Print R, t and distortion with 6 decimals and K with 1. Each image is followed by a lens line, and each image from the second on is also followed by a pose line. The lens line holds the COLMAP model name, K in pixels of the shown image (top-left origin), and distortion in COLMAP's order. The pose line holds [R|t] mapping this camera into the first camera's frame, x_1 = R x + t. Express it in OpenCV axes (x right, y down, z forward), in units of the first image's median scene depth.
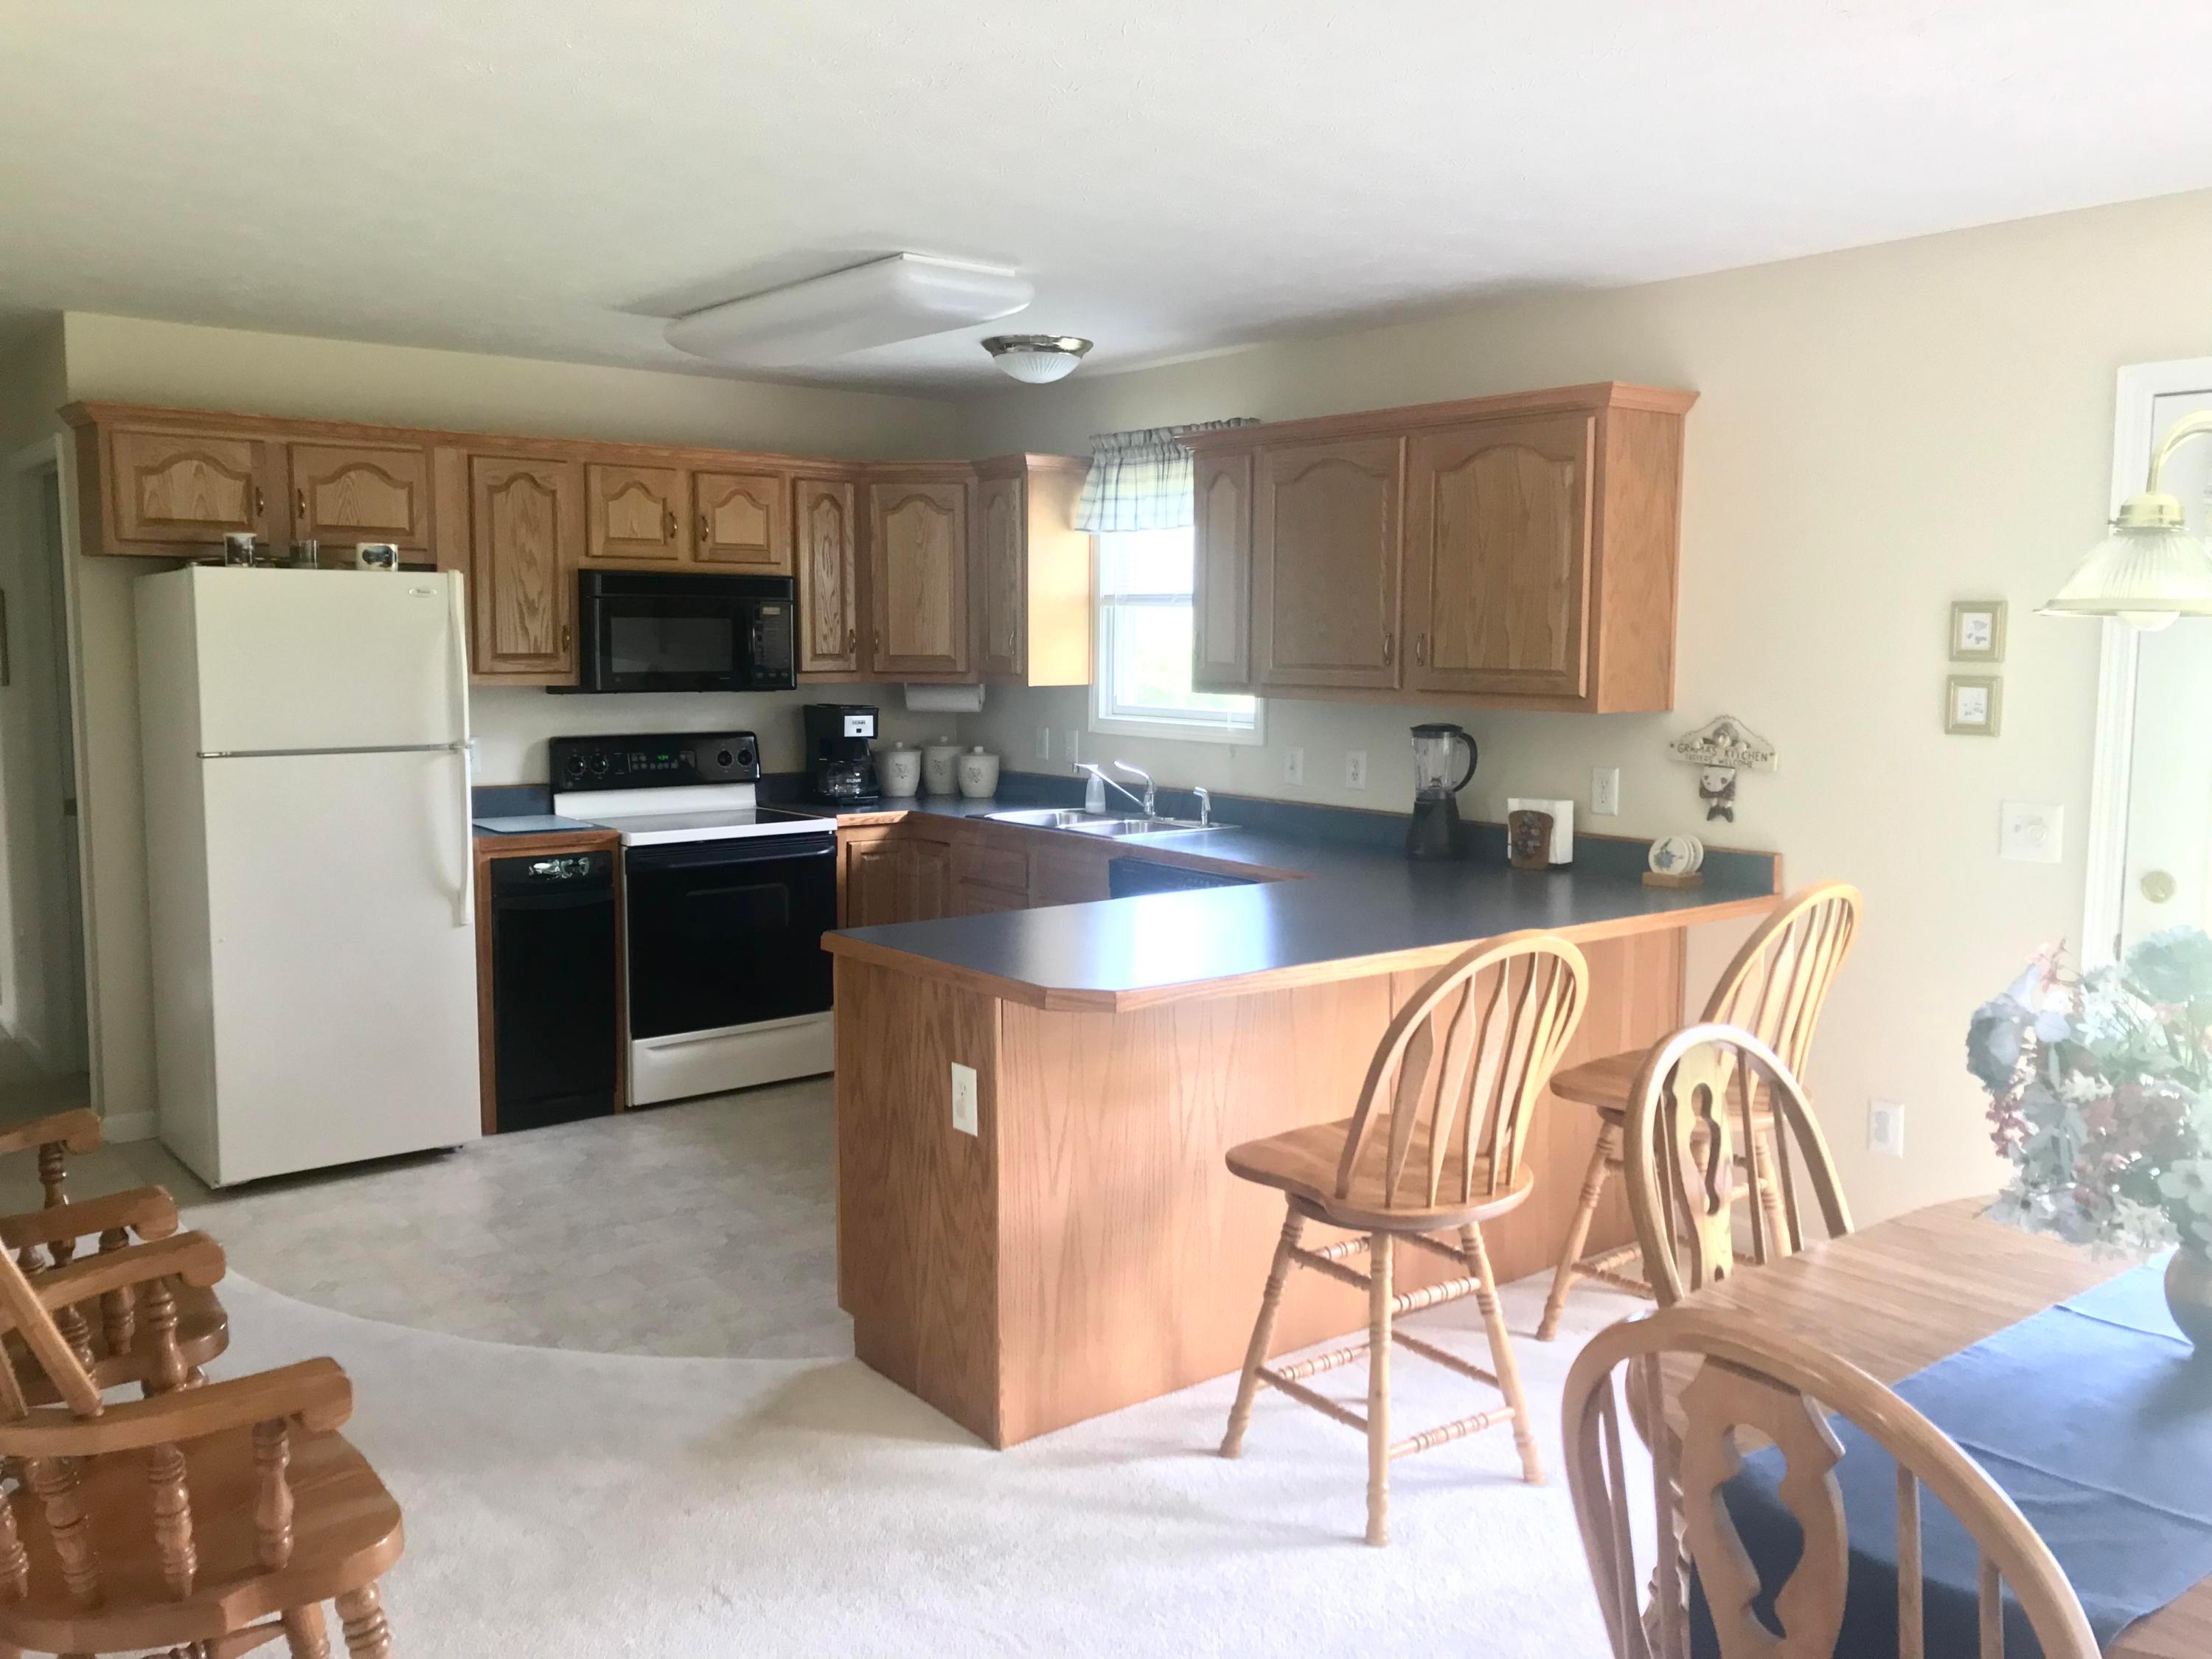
lens RADIAL K [[1807.9, 0, 1106.0], [0, 1807.9, 829.5], [0, 0, 1]] dist [0.224203, -0.404278]
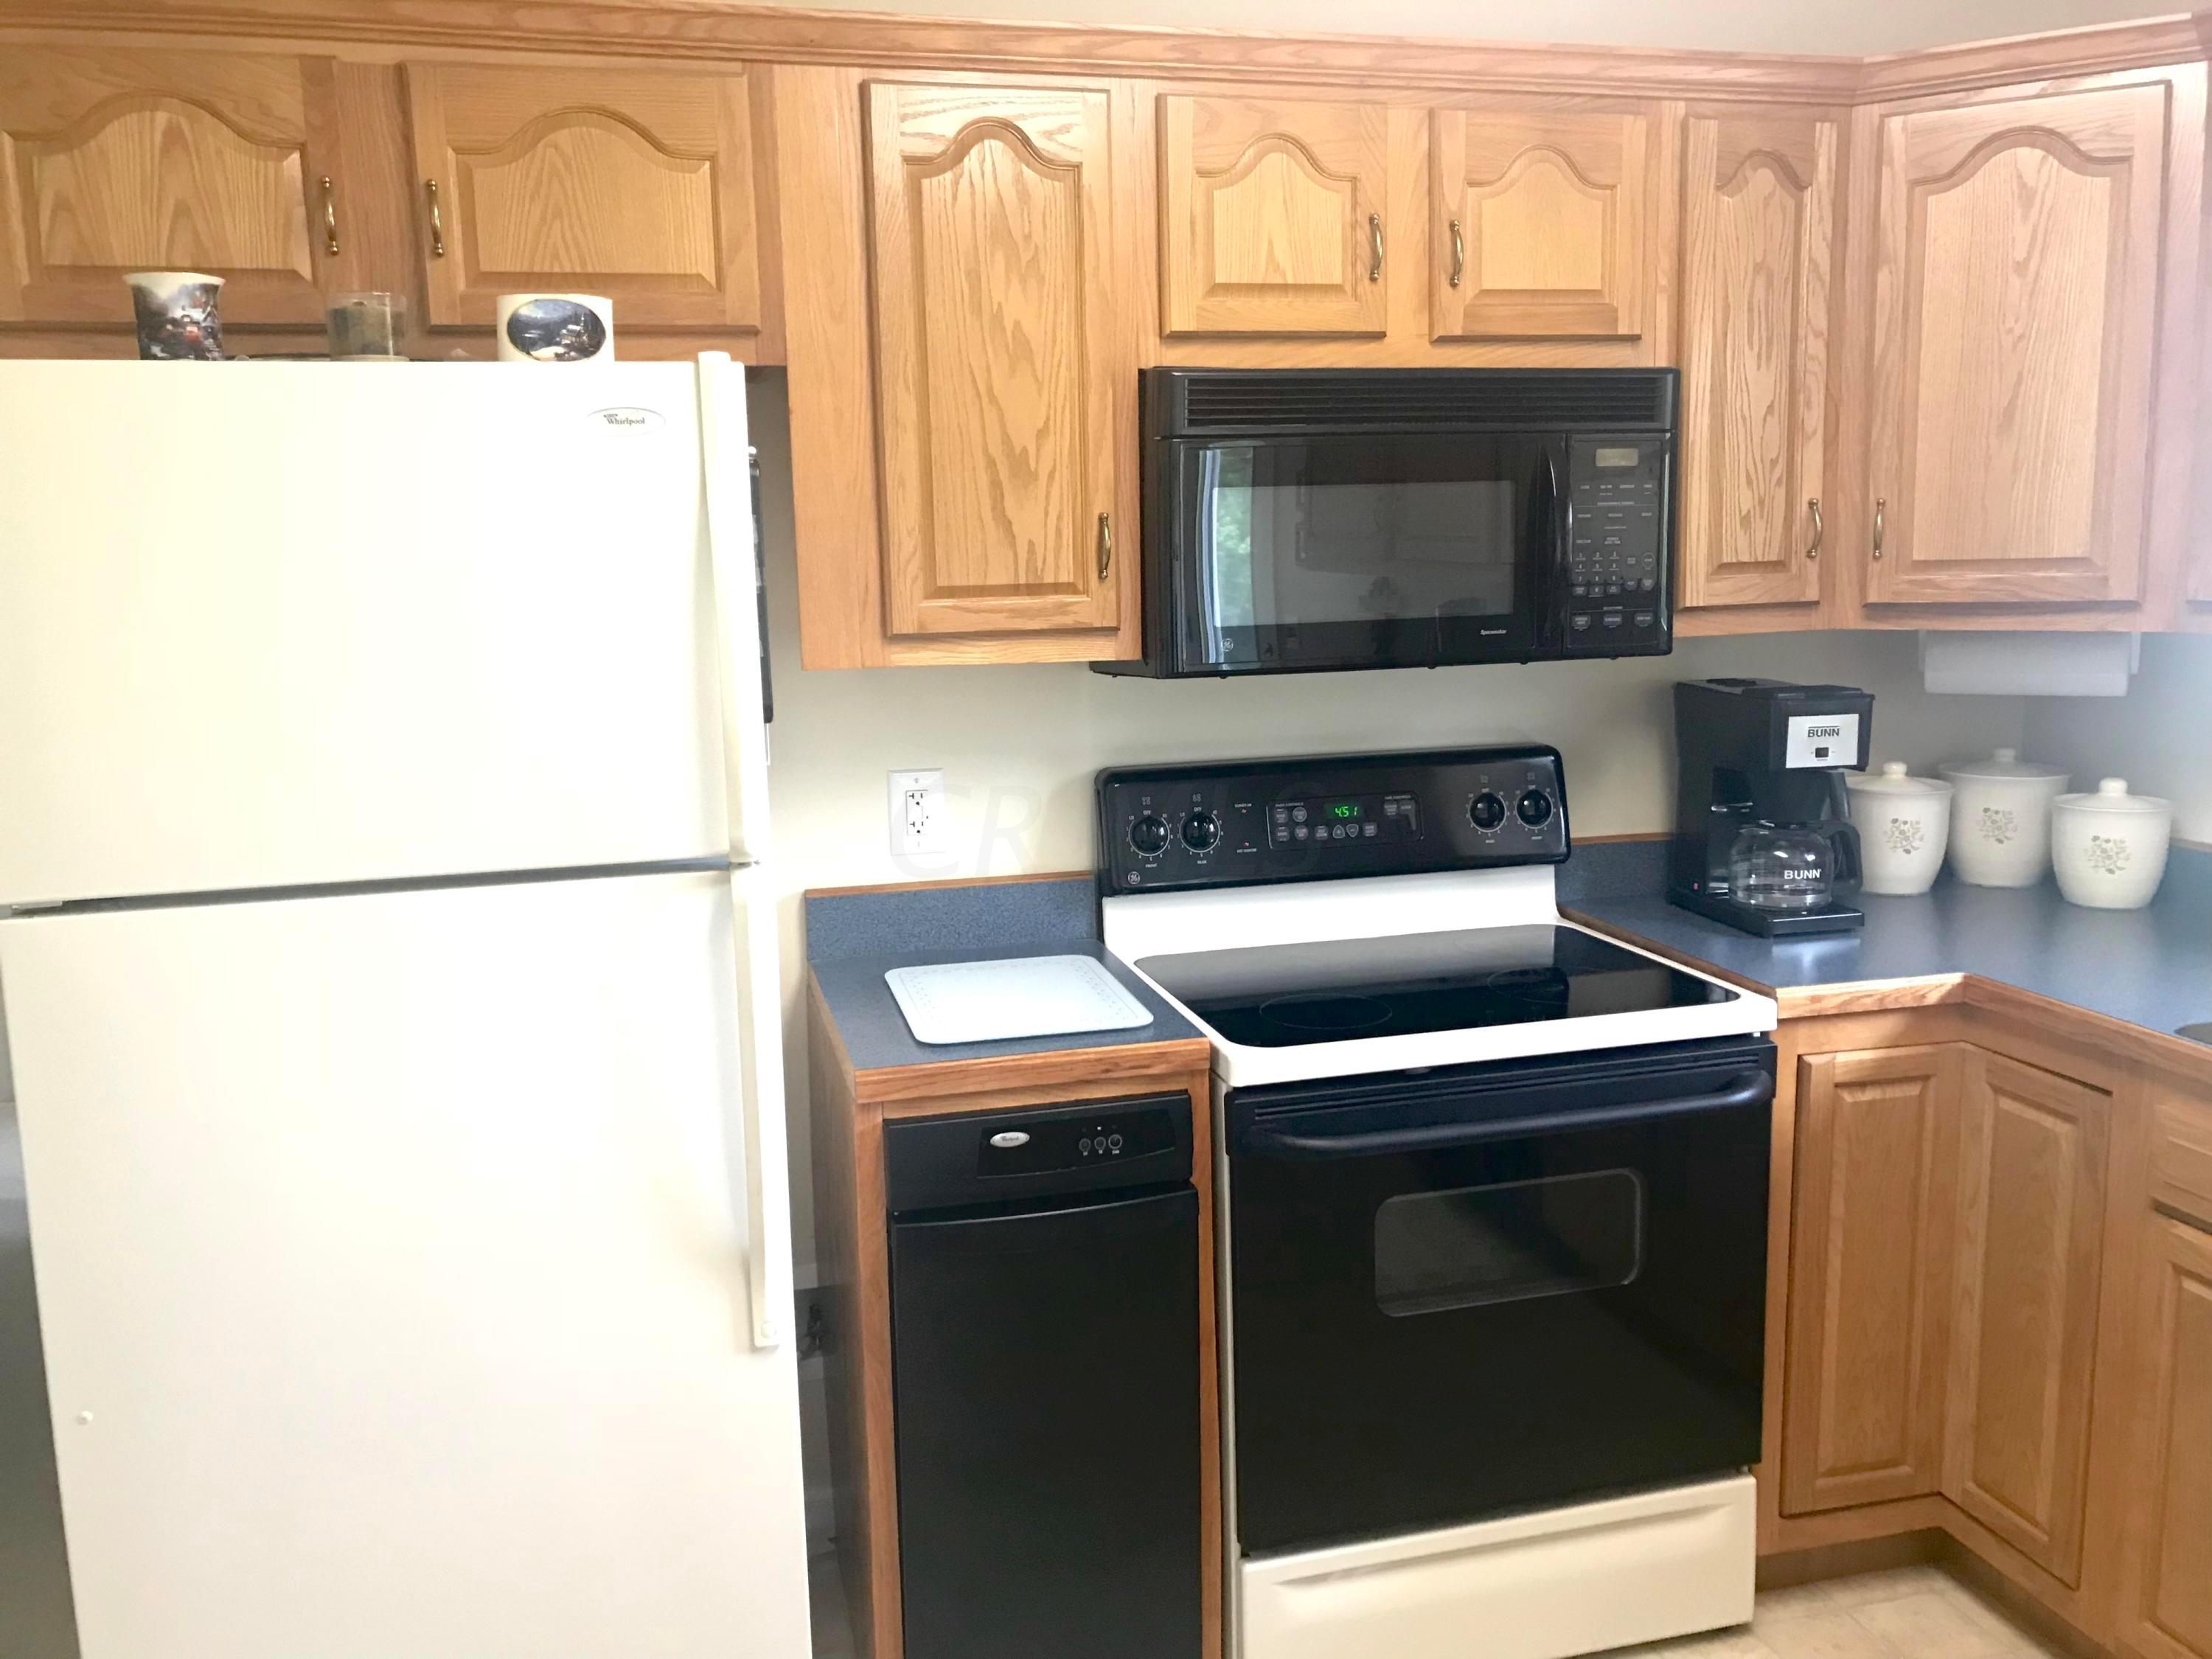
lens RADIAL K [[1752.3, 0, 1106.0], [0, 1752.3, 829.5], [0, 0, 1]] dist [0.016248, 0.004066]
pose [[0.913043, 0.035700, -0.406299, -0.127160], [-0.013823, 0.998298, 0.056654, -0.059637], [0.407630, -0.046111, 0.911982, 0.606761]]
